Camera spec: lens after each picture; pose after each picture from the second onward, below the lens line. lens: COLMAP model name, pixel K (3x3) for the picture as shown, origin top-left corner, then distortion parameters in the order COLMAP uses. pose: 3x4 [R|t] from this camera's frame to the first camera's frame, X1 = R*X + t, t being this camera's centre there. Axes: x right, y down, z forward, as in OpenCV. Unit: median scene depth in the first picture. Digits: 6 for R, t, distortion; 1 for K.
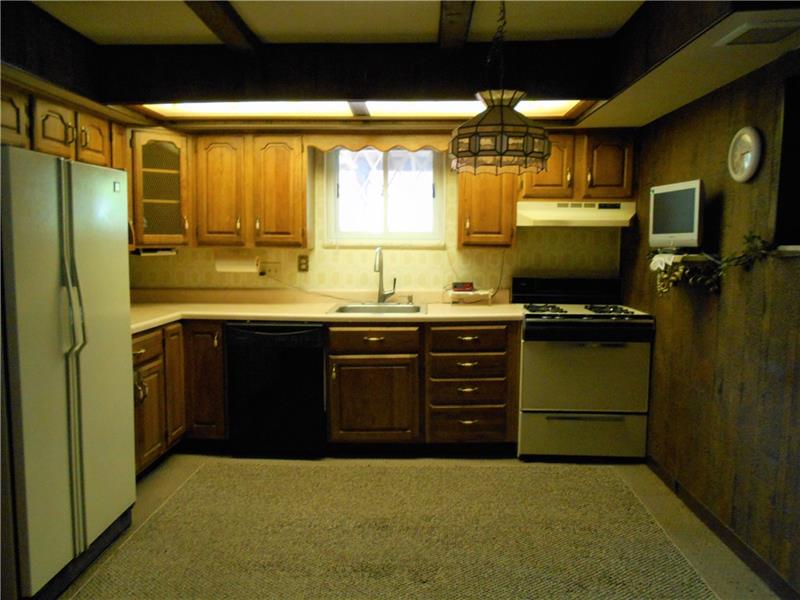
lens RADIAL K [[617.6, 0, 400.0], [0, 617.6, 300.0], [0, 0, 1]] dist [-0.091143, 0.000074]
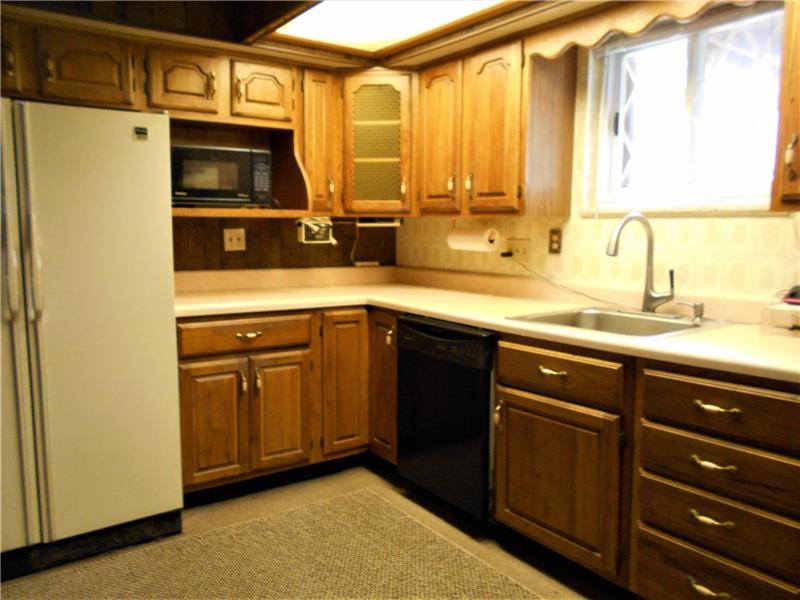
lens RADIAL K [[618.7, 0, 400.0], [0, 618.7, 300.0], [0, 0, 1]] dist [-0.001659, 0.005063]
pose [[0.620371, 0.090607, -0.779057, 0.289020], [-0.076056, 0.995573, 0.055224, -0.022067], [0.780612, 0.024993, 0.624516, 0.494885]]
